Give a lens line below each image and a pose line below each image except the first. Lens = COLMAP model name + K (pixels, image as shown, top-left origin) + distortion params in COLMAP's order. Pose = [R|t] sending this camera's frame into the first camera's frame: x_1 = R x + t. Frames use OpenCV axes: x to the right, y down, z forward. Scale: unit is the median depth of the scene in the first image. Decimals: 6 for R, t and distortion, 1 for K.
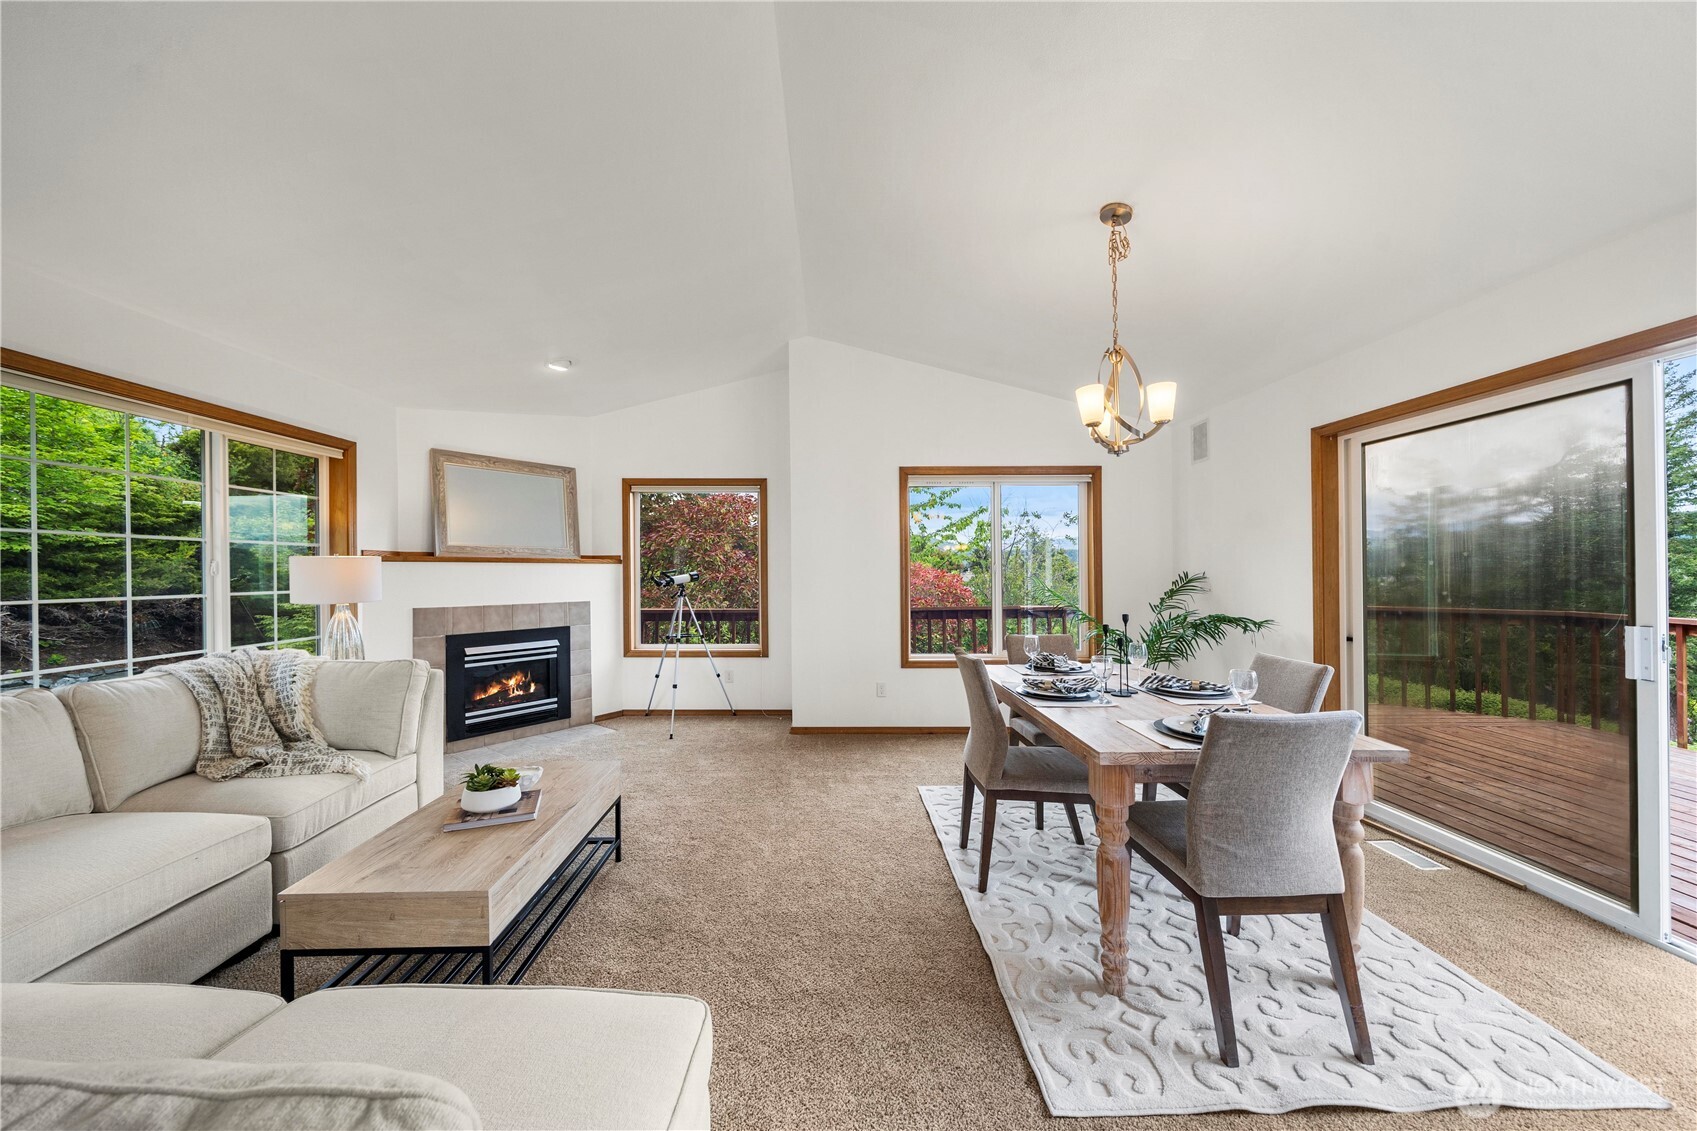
lens RADIAL K [[617.3, 0, 848.5], [0, 617.3, 565.5], [0, 0, 1]] dist [-0.000021, 0.000016]
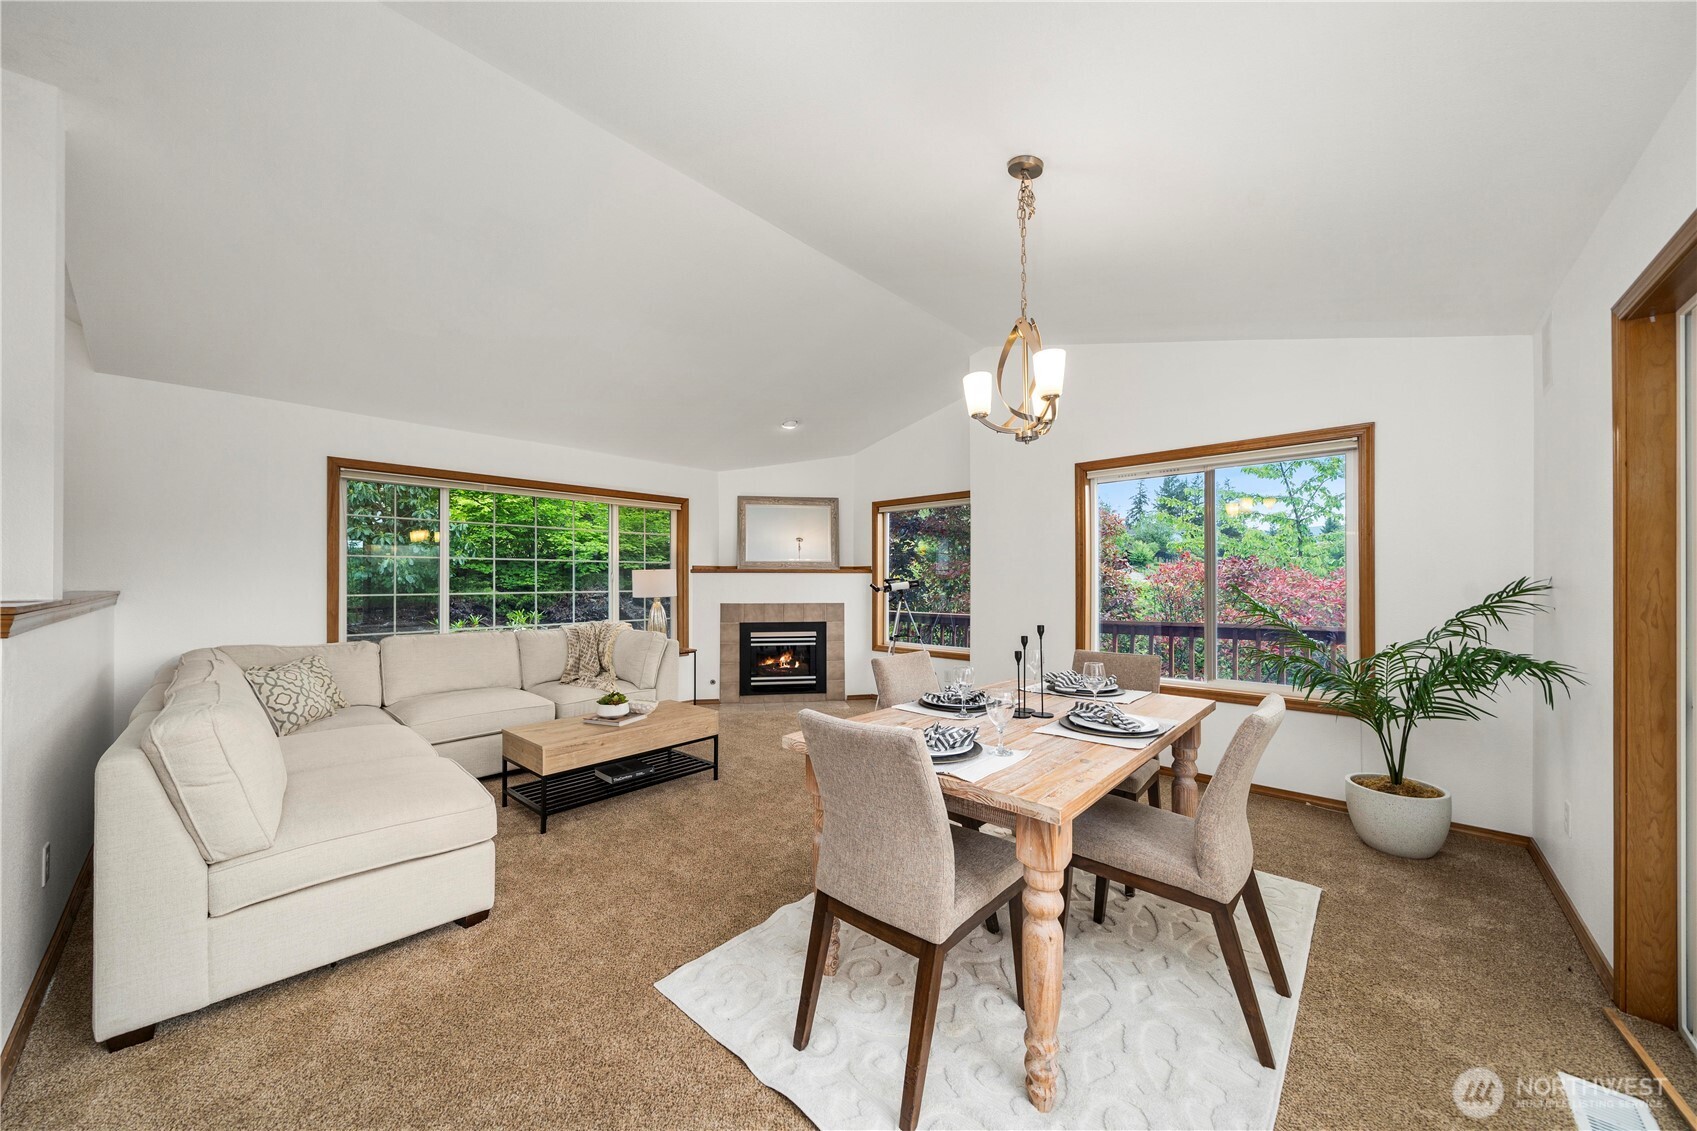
lens RADIAL K [[615.7, 0, 830.9], [0, 615.7, 579.5], [0, 0, 1]] dist [-0.001157, -0.000055]
pose [[0.707842, -0.000655, -0.706370, 0.496350], [0.005503, 0.999974, 0.004587, 0.004854], [0.706349, -0.007133, 0.707828, 0.109539]]
